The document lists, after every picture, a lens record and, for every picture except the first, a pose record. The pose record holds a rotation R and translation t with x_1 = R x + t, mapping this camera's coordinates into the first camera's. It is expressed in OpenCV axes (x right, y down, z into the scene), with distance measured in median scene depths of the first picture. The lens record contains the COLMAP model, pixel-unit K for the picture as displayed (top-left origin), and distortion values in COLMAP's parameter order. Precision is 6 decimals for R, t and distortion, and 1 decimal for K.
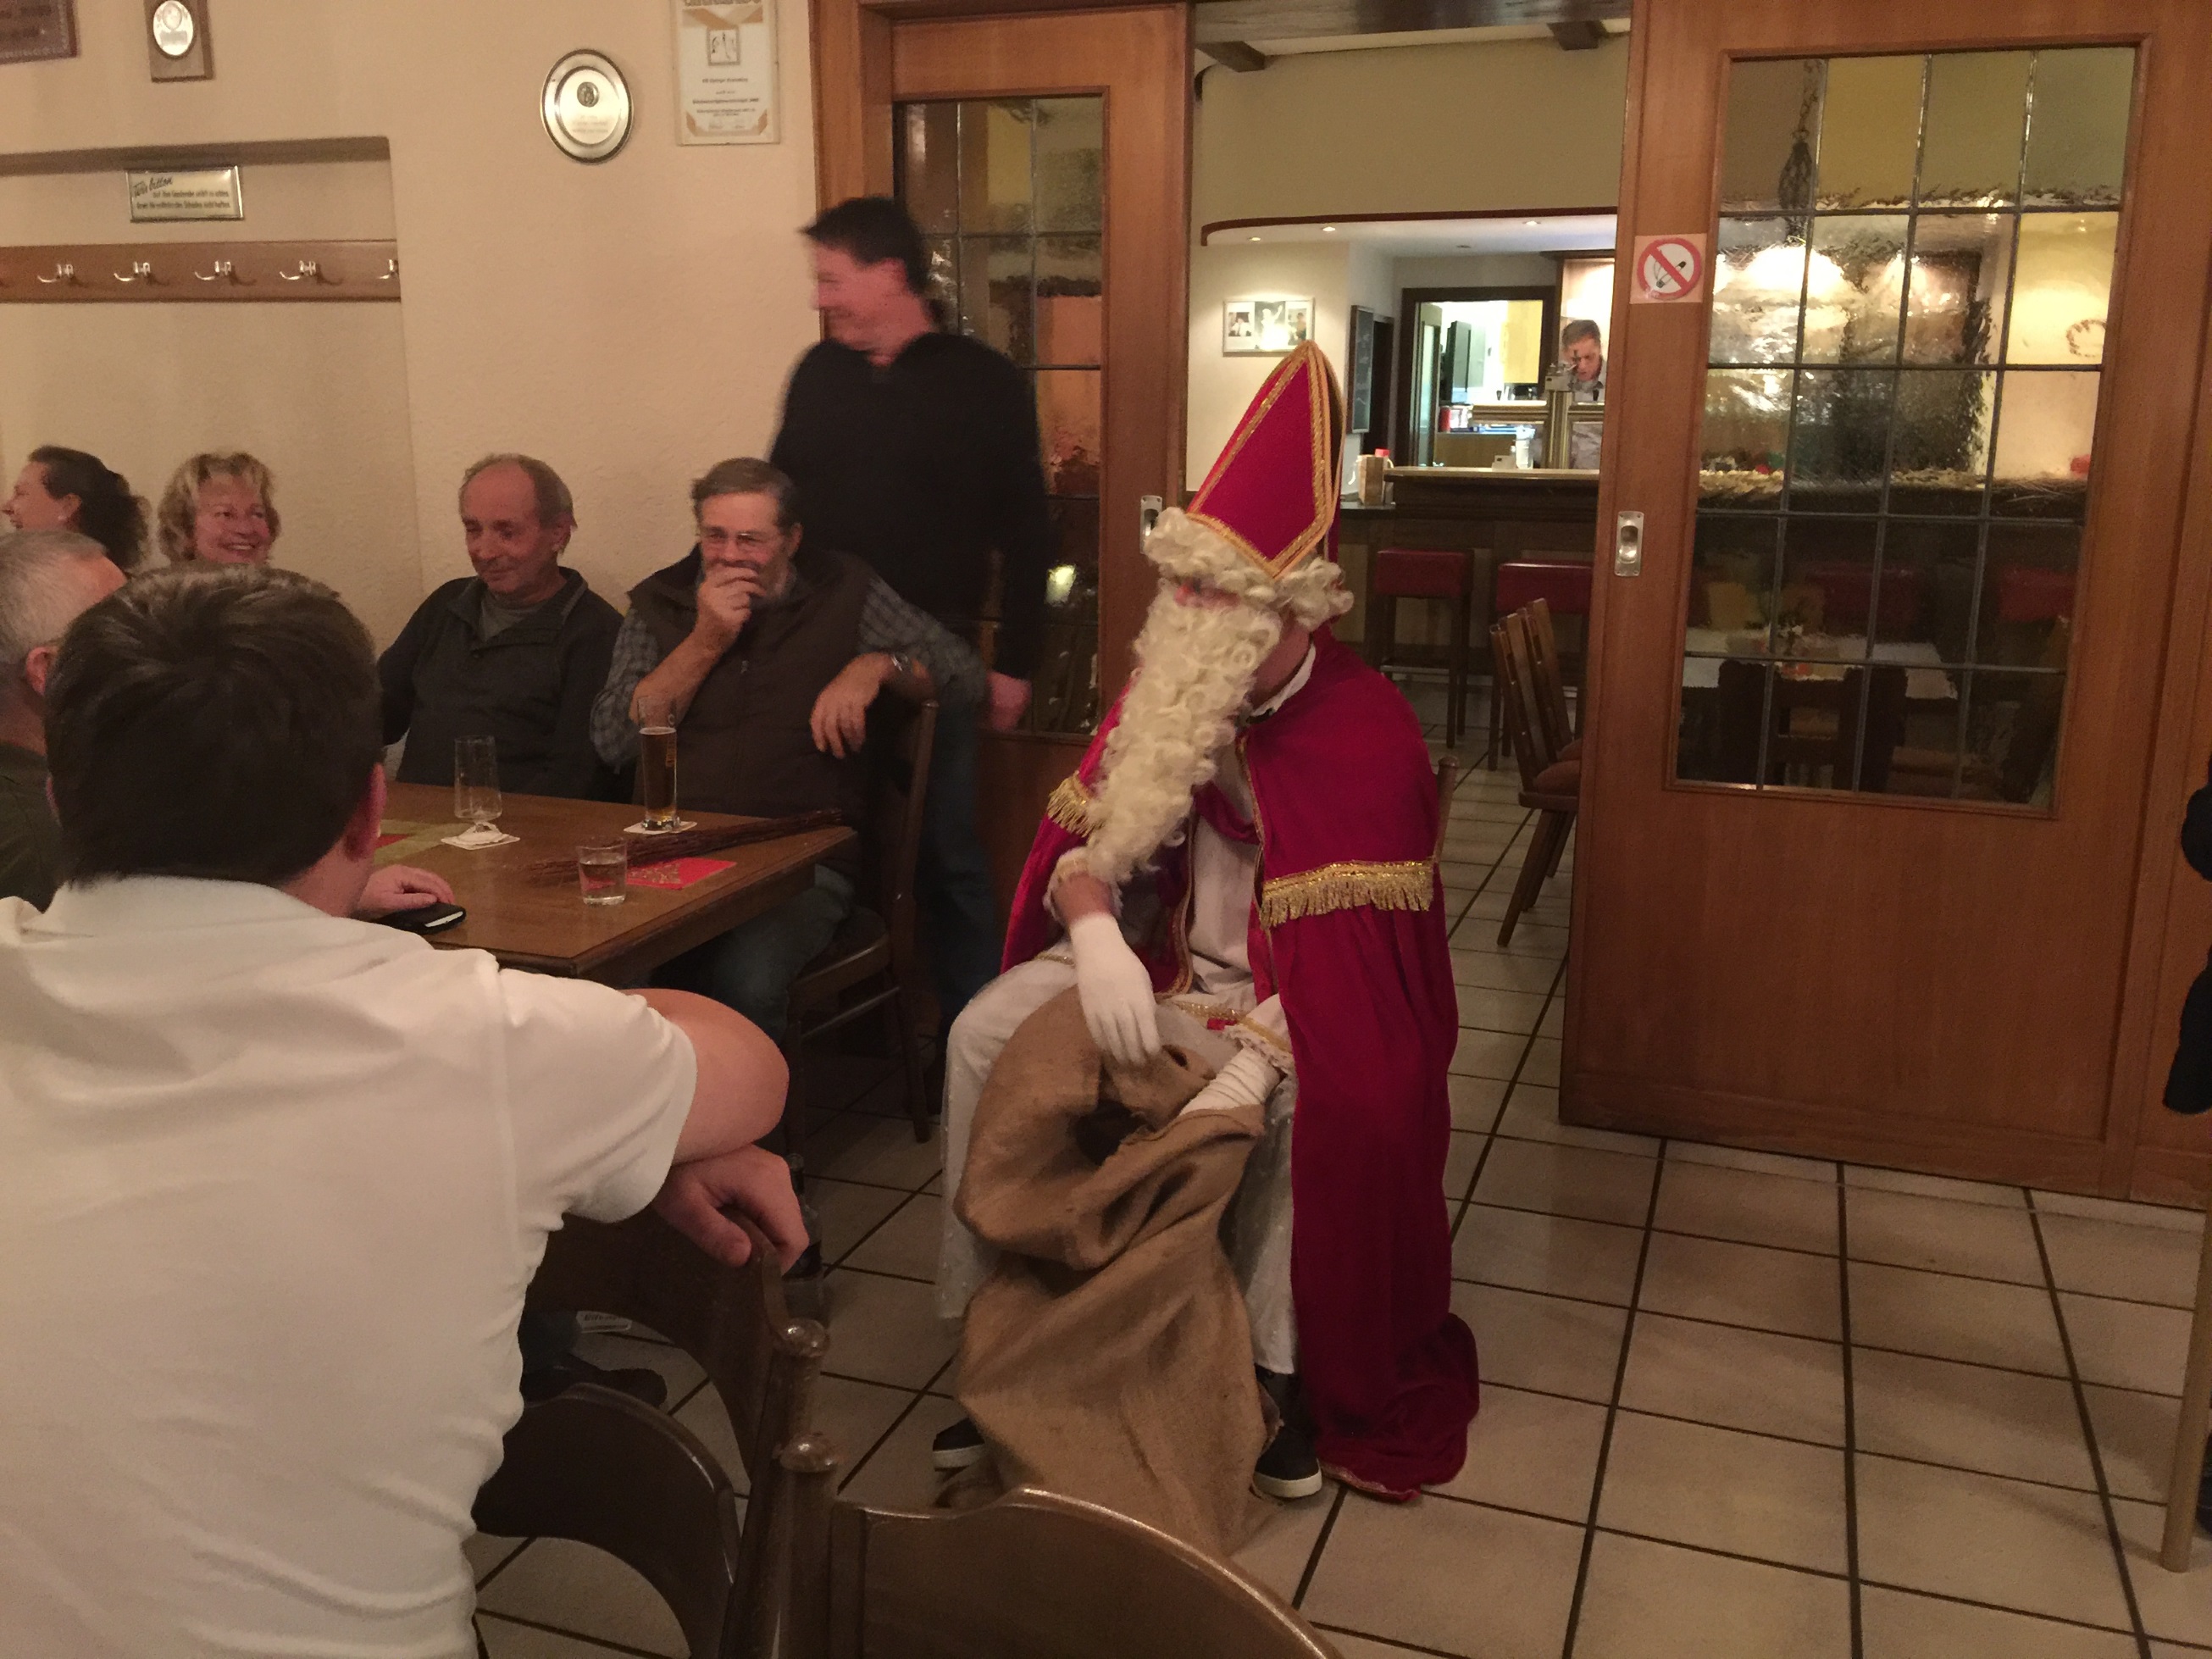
lens RADIAL K [[1884.3, 0, 1106.0], [0, 1884.3, 829.5], [0, 0, 1]] dist [0.087862, -0.137680]
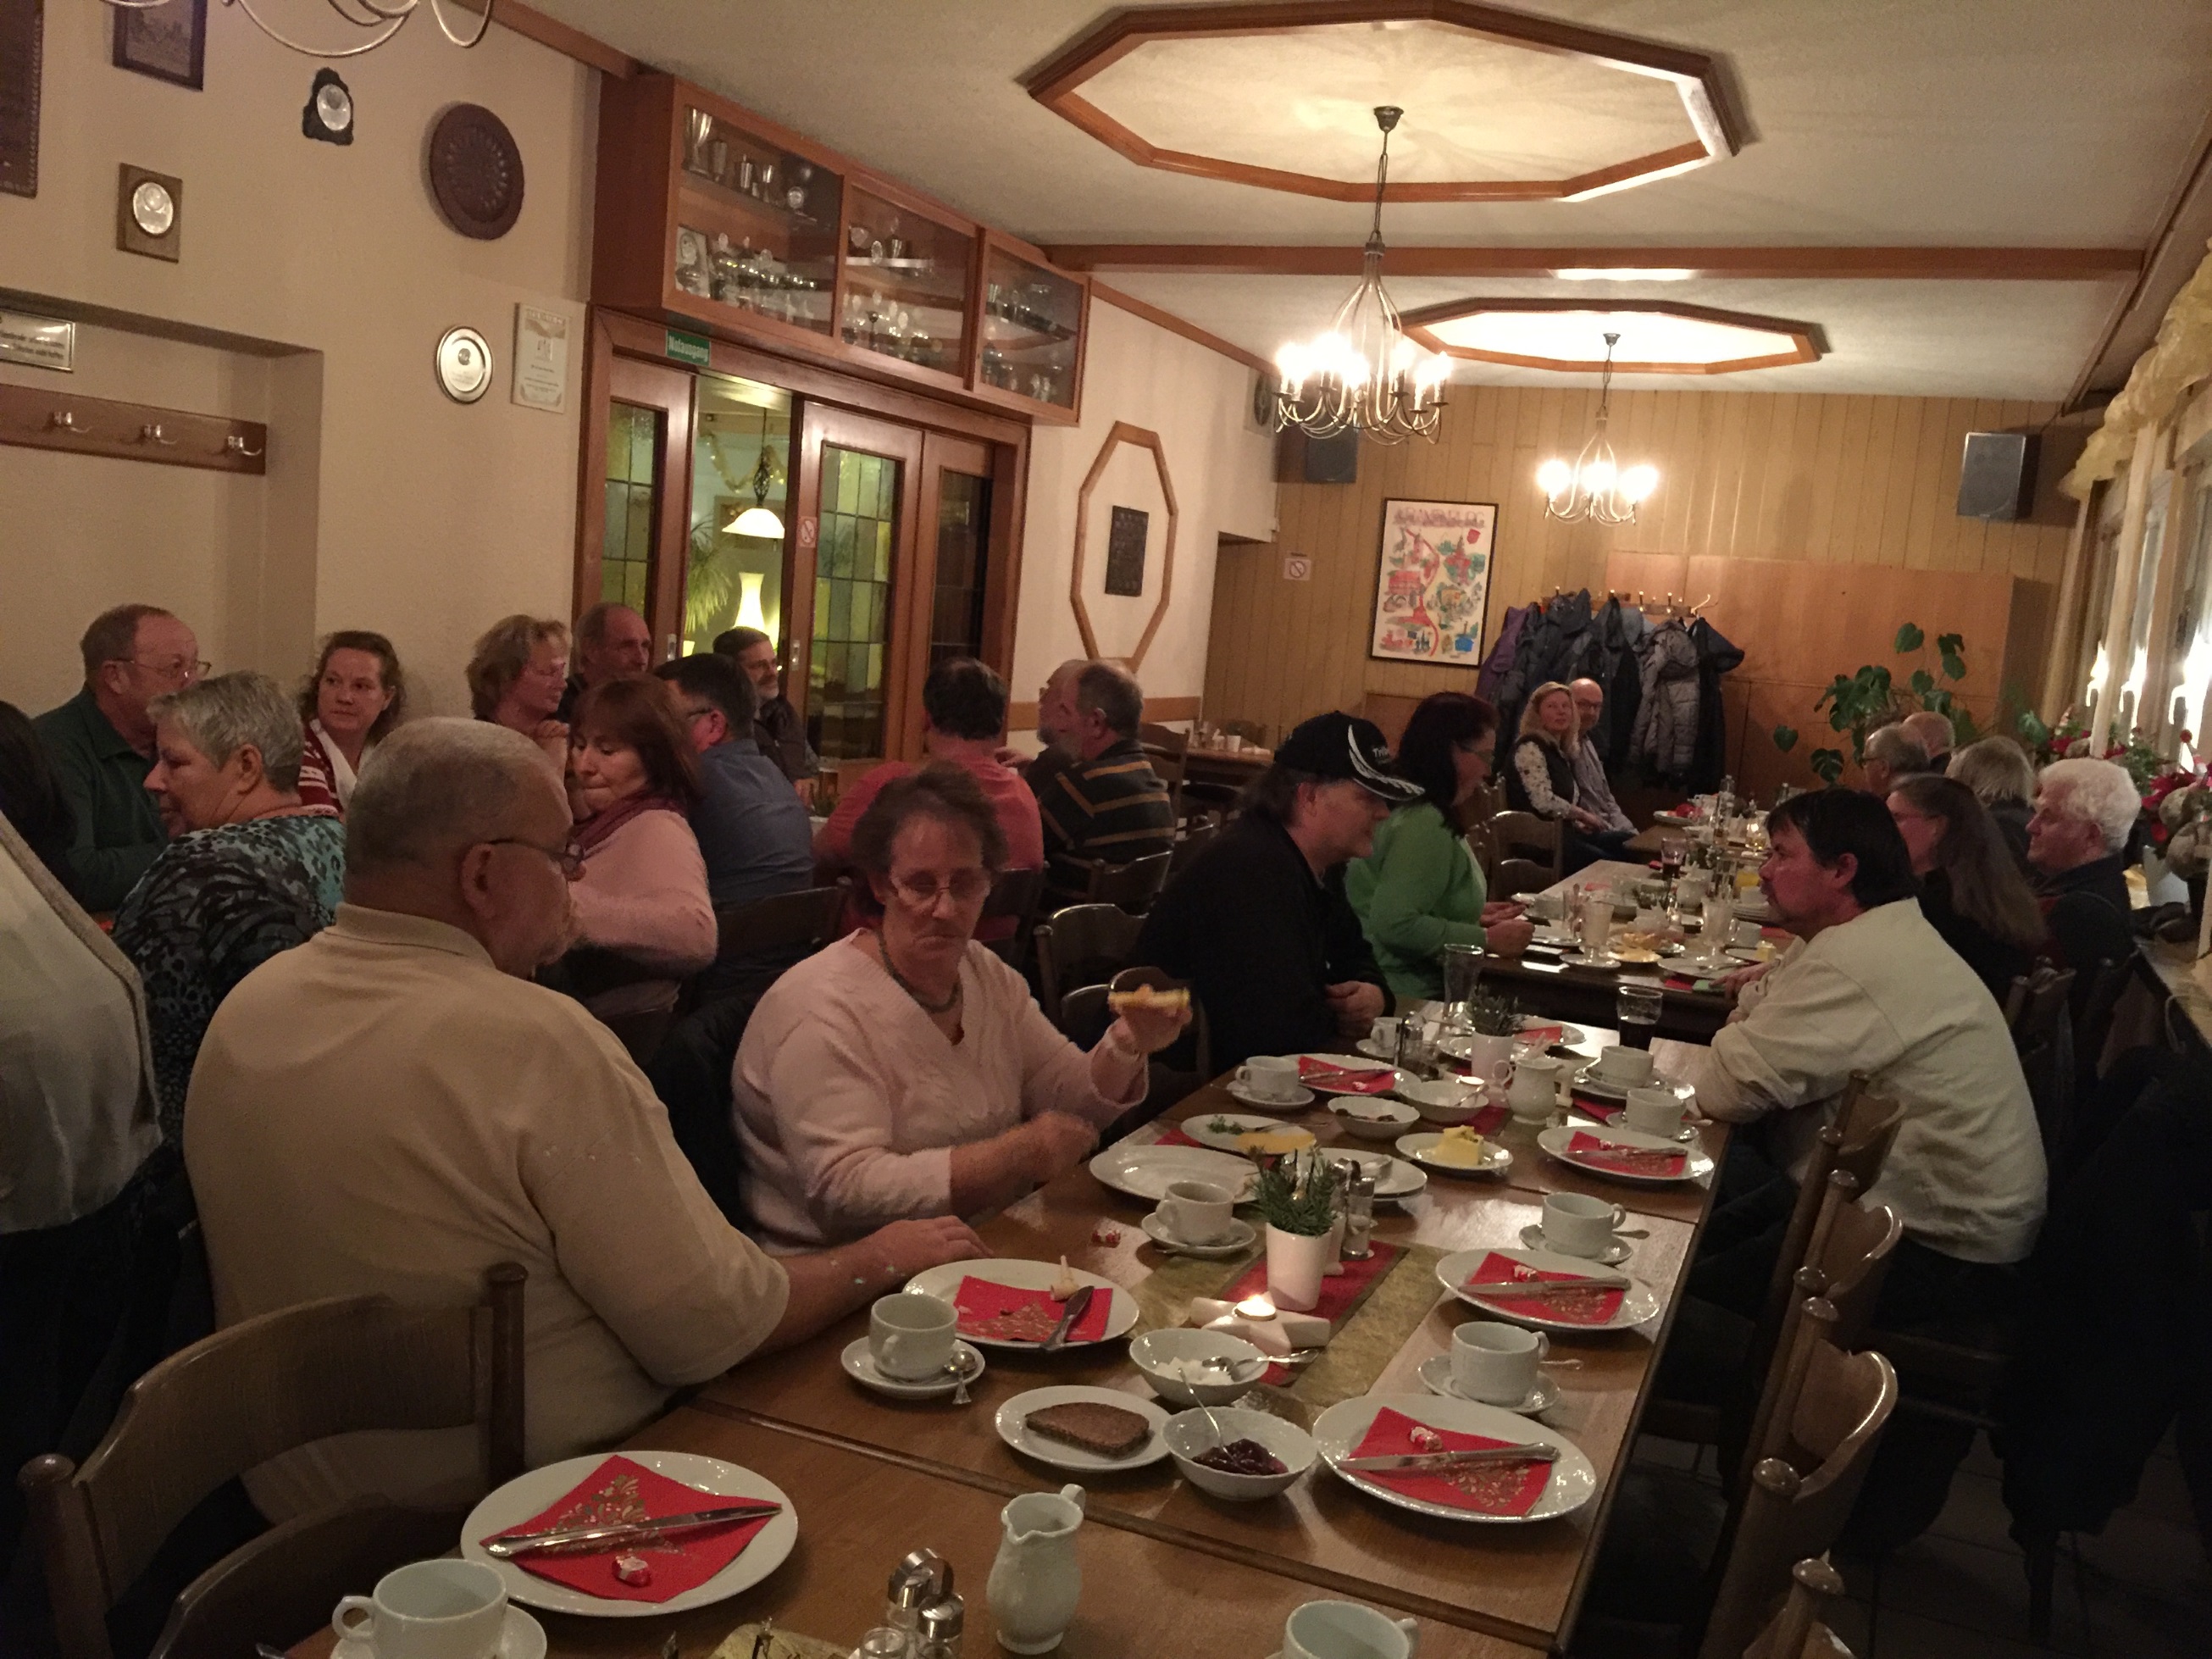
lens RADIAL K [[1884.3, 0, 1106.0], [0, 1884.3, 829.5], [0, 0, 1]] dist [0.087862, -0.137680]
pose [[0.074274, -0.110769, 0.991067, -1.732993], [0.156202, 0.982837, 0.098143, -0.112780], [-0.984929, 0.147517, 0.090302, 0.481347]]
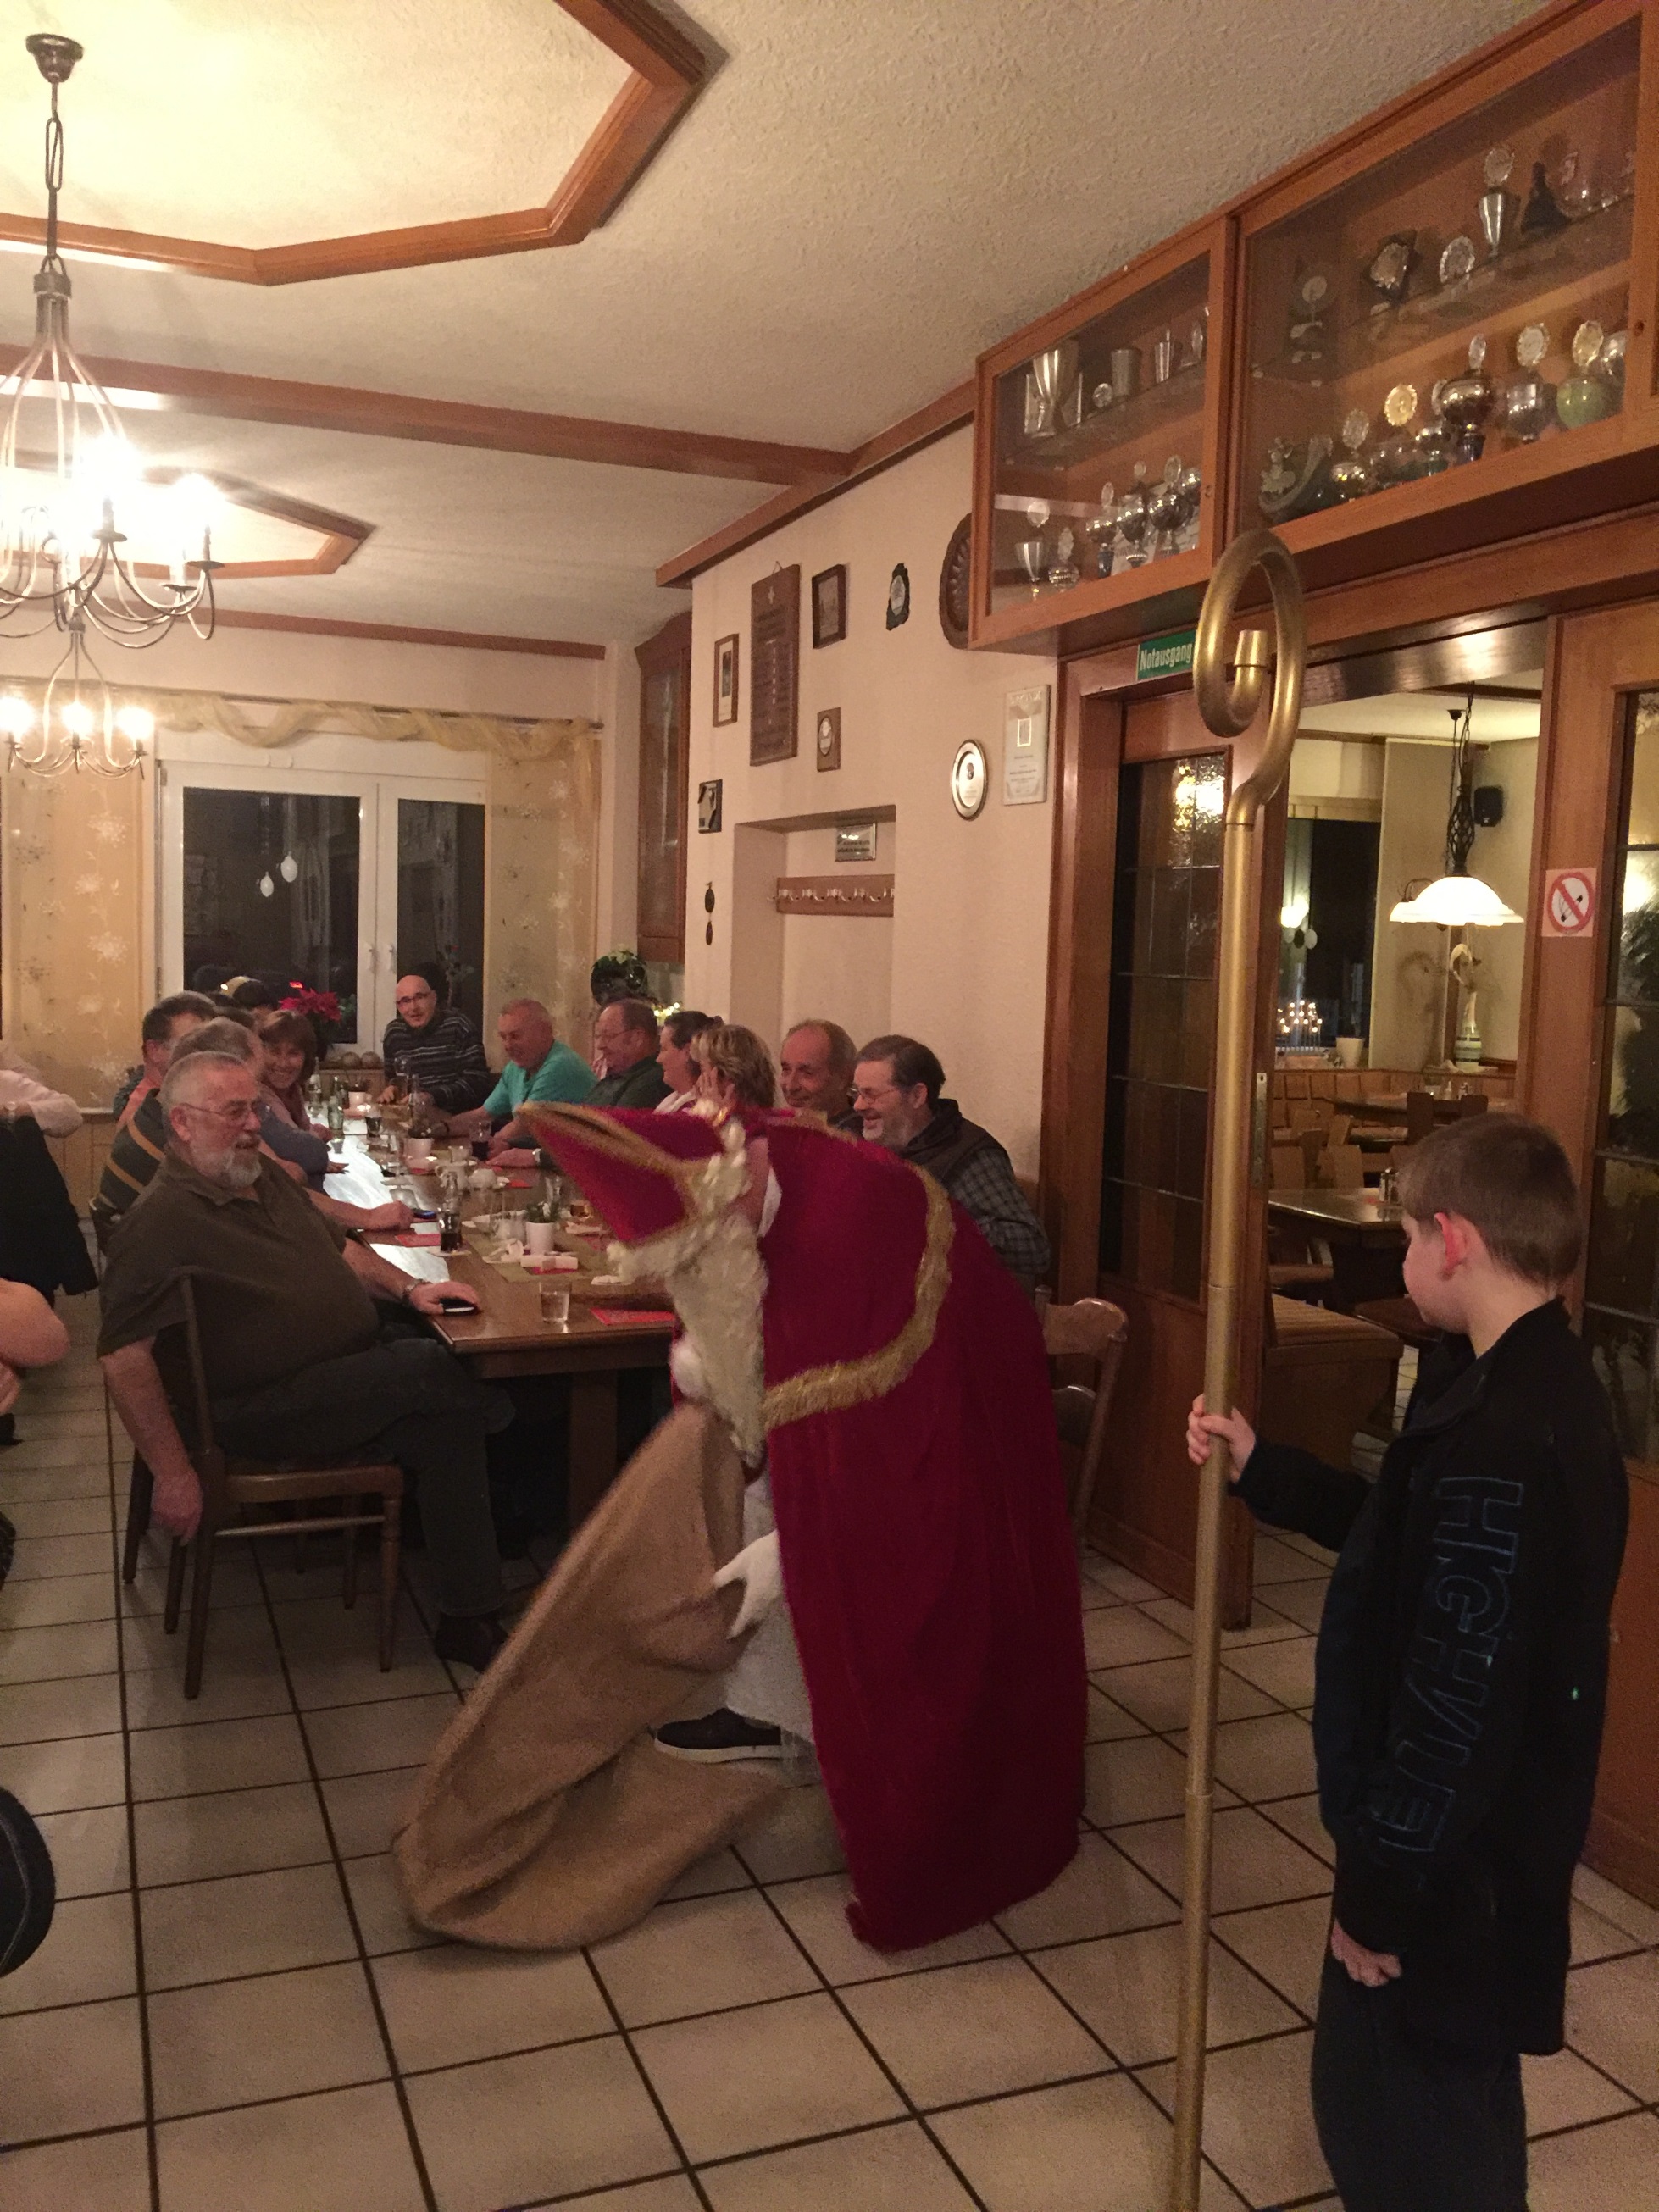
lens RADIAL K [[1884.3, 0, 850.7], [0, 1884.3, 1099.1], [0, 0, 1]] dist [0.087862, -0.137680]
pose [[0.655395, 0.086604, -0.750305, 0.729489], [-0.210713, 0.974928, -0.071528, -0.046405], [0.725299, 0.204978, 0.657211, 0.109101]]
